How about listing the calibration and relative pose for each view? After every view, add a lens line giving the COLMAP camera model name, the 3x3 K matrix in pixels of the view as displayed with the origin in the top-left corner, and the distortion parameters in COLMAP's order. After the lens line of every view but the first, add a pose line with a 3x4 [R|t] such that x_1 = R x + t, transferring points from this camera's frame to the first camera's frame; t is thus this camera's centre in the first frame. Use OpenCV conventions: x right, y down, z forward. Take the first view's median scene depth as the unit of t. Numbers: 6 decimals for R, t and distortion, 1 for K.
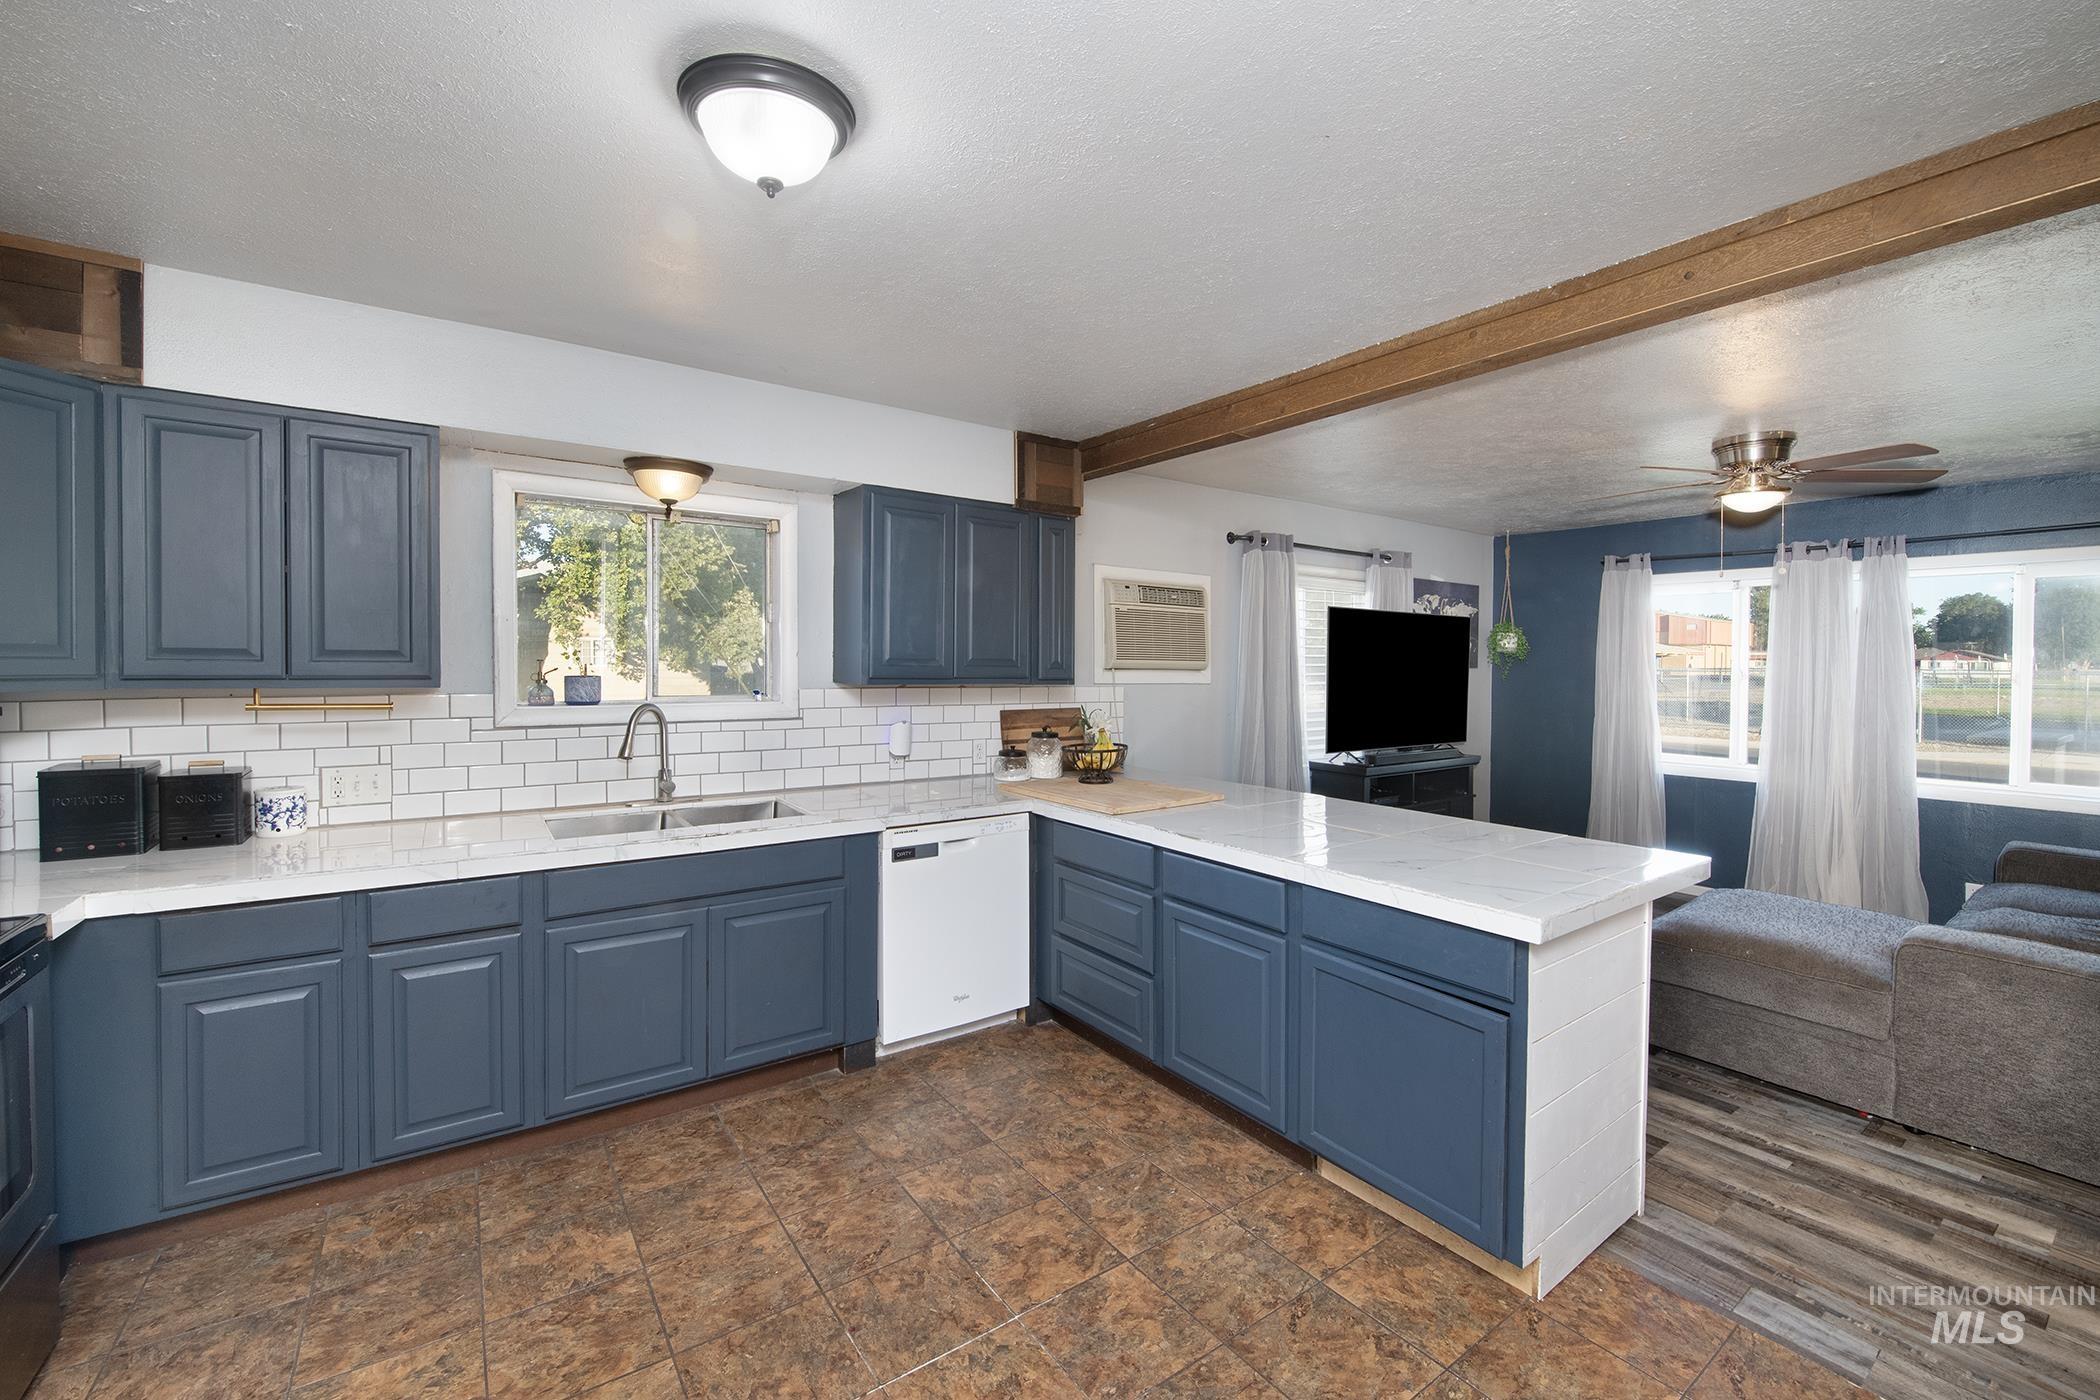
lens RADIAL K [[868.9, 0, 1065.5], [0, 868.9, 715.6], [0, 0, 1]] dist [0.000993, 0.000099]
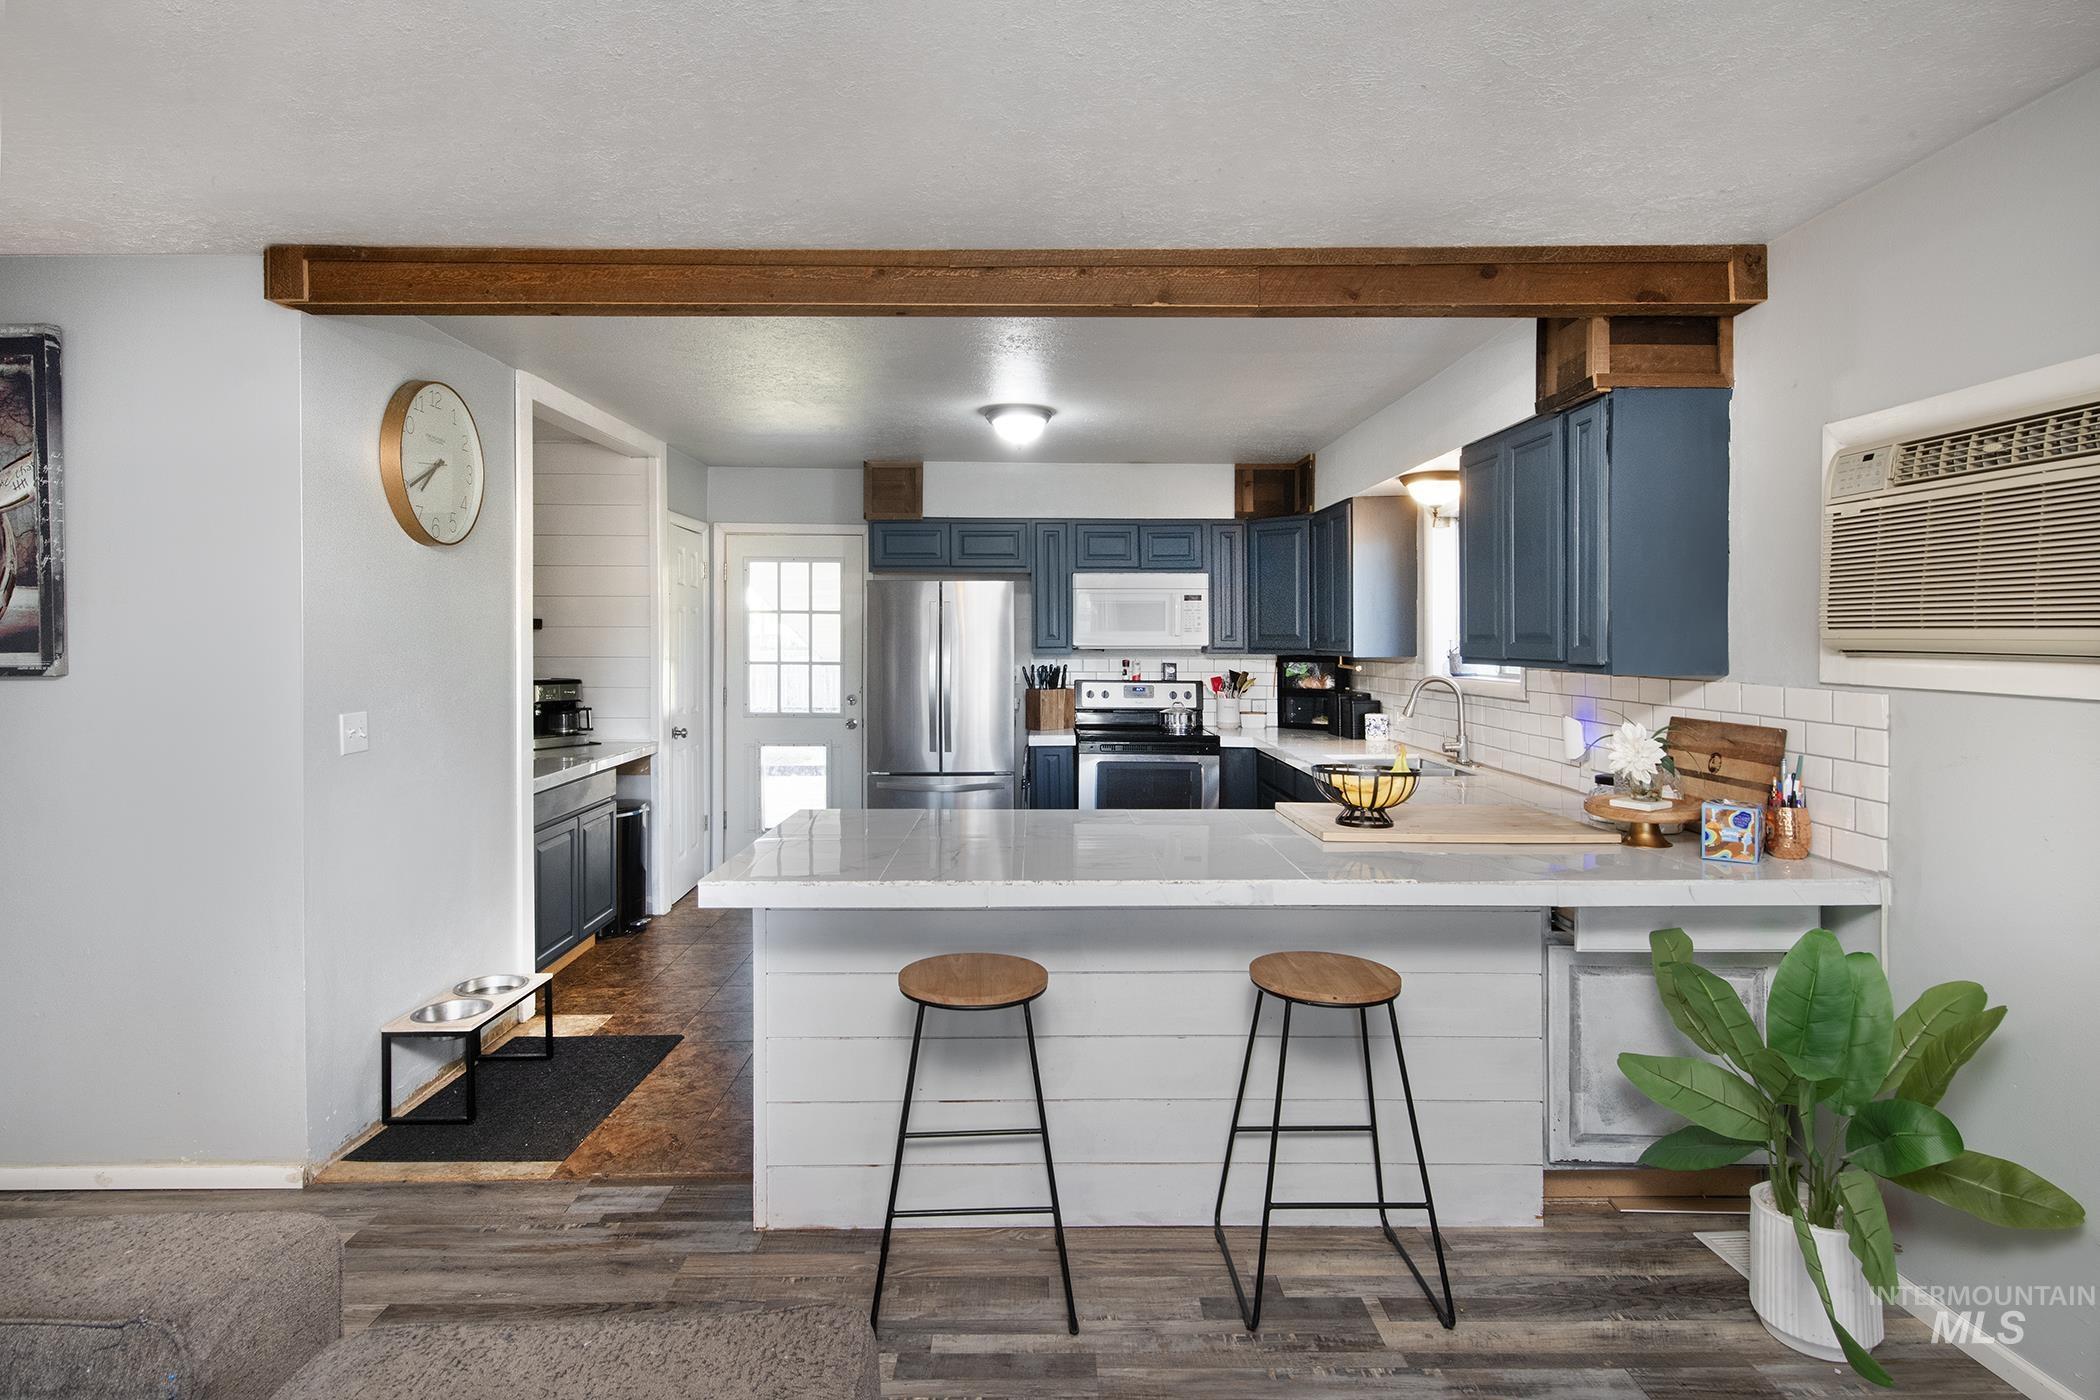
lens RADIAL K [[1081.5, 0, 1055.5], [0, 1081.5, 676.3], [0, 0, 1]] dist [-0.023810, -0.000183]
pose [[-0.568121, 0.009469, -0.822891, 0.746376], [-0.072655, 0.995452, 0.061615, -0.042622], [0.819732, 0.094792, -0.564849, 0.979507]]
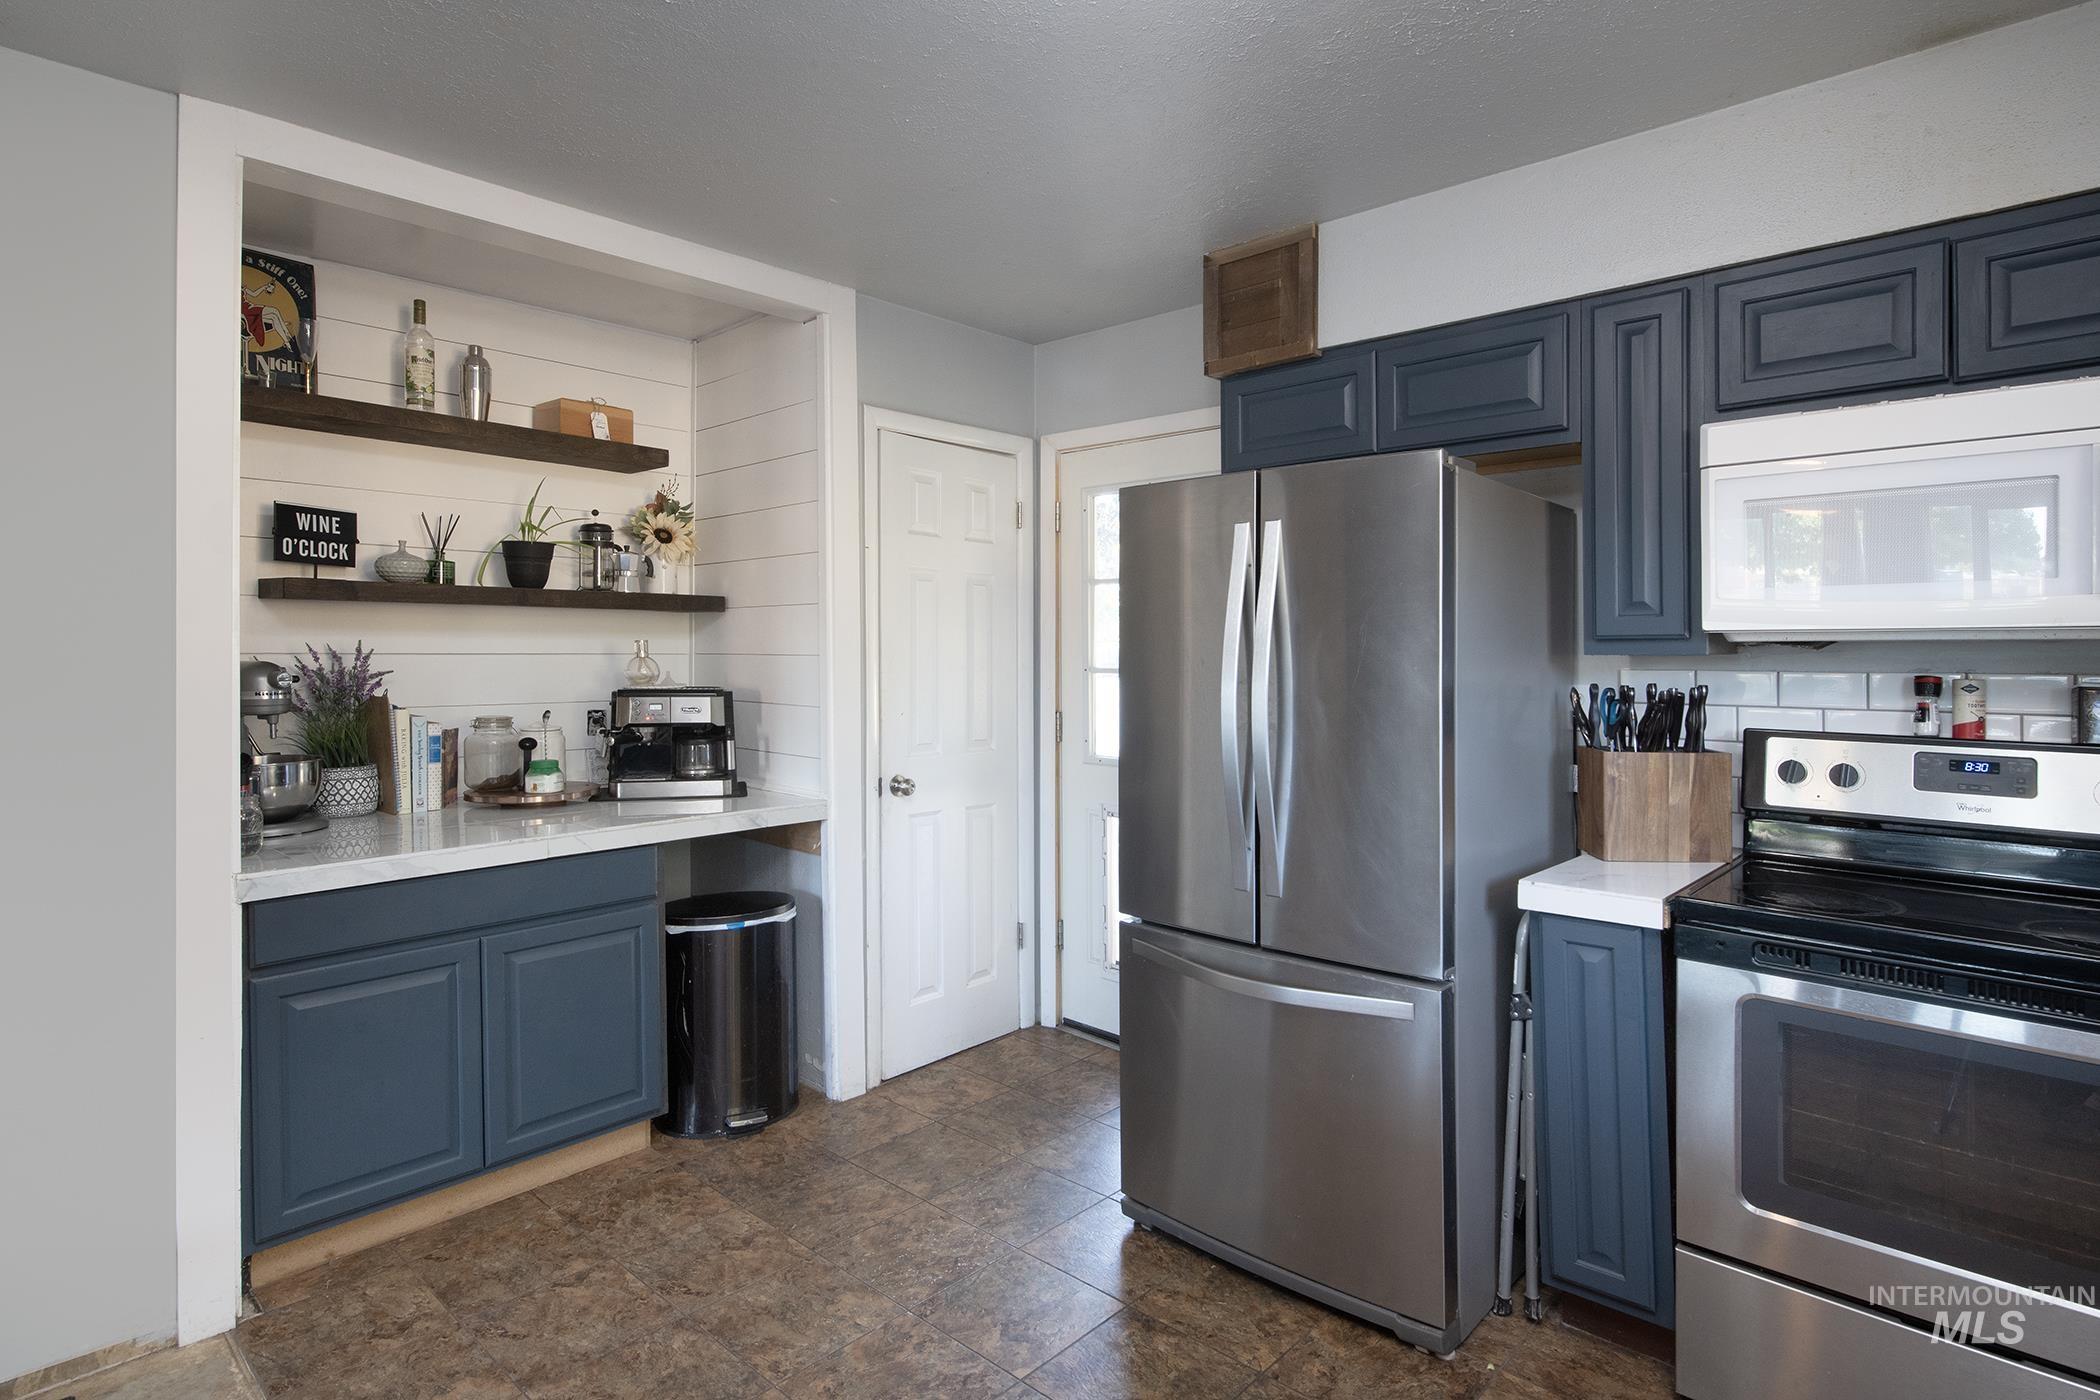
lens RADIAL K [[1084.4, 0, 1058.2], [0, 1084.4, 686.1], [0, 0, 1]] dist [0.005446, 0.000086]
pose [[-0.978798, -0.016865, -0.204130, -0.001704], [-0.037556, 0.994486, 0.097916, -0.012005], [0.201353, 0.103507, -0.974035, 0.643631]]
